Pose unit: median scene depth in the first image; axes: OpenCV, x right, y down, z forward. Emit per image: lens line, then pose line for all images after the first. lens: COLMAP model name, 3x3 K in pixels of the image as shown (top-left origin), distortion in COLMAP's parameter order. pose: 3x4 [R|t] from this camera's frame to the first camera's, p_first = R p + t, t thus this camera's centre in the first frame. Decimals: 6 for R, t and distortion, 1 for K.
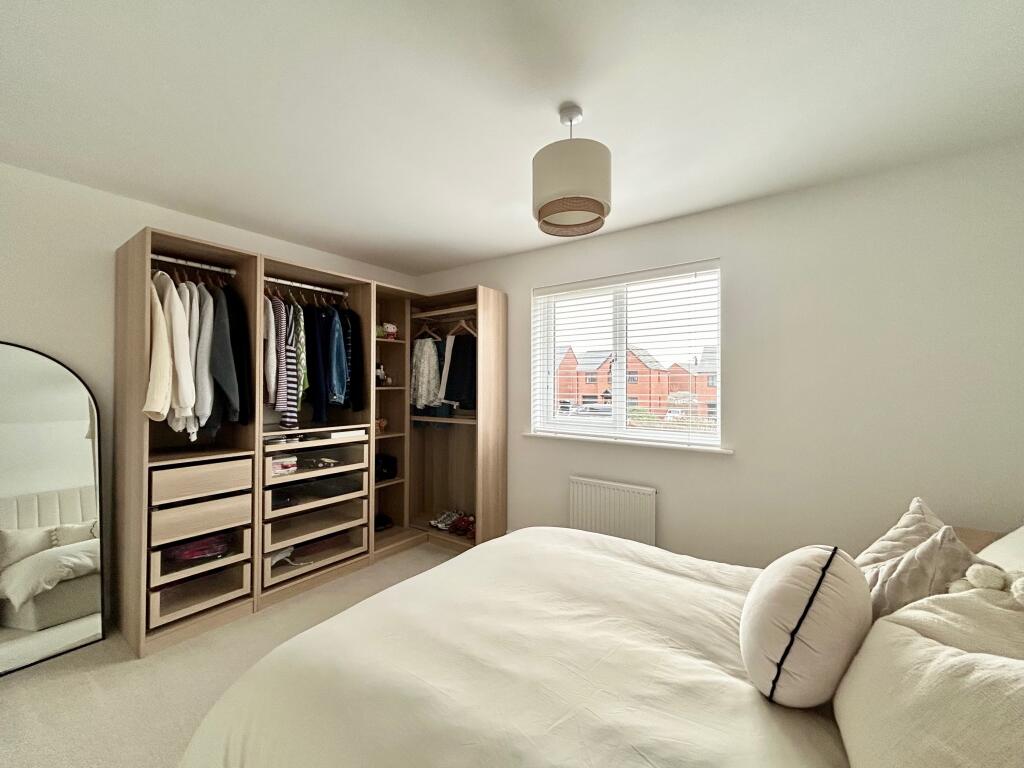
lens RADIAL K [[417.4, 0, 507.8], [0, 417.4, 384.9], [0, 0, 1]] dist [-0.000124, 0.000139]
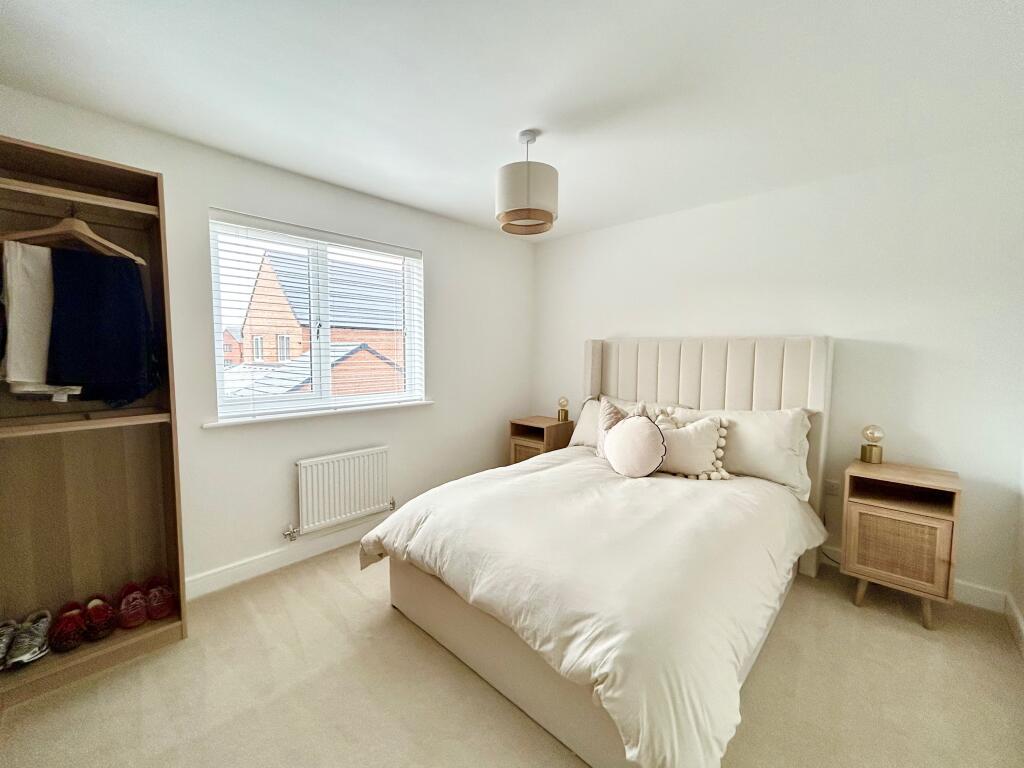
lens RADIAL K [[417.4, 0, 507.8], [0, 417.4, 384.9], [0, 0, 1]] dist [-0.000124, 0.000139]
pose [[0.115091, -0.081974, 0.989967, -0.739780], [-0.006442, 0.996507, 0.083265, -0.008499], [-0.993334, -0.015961, 0.114161, 0.583022]]
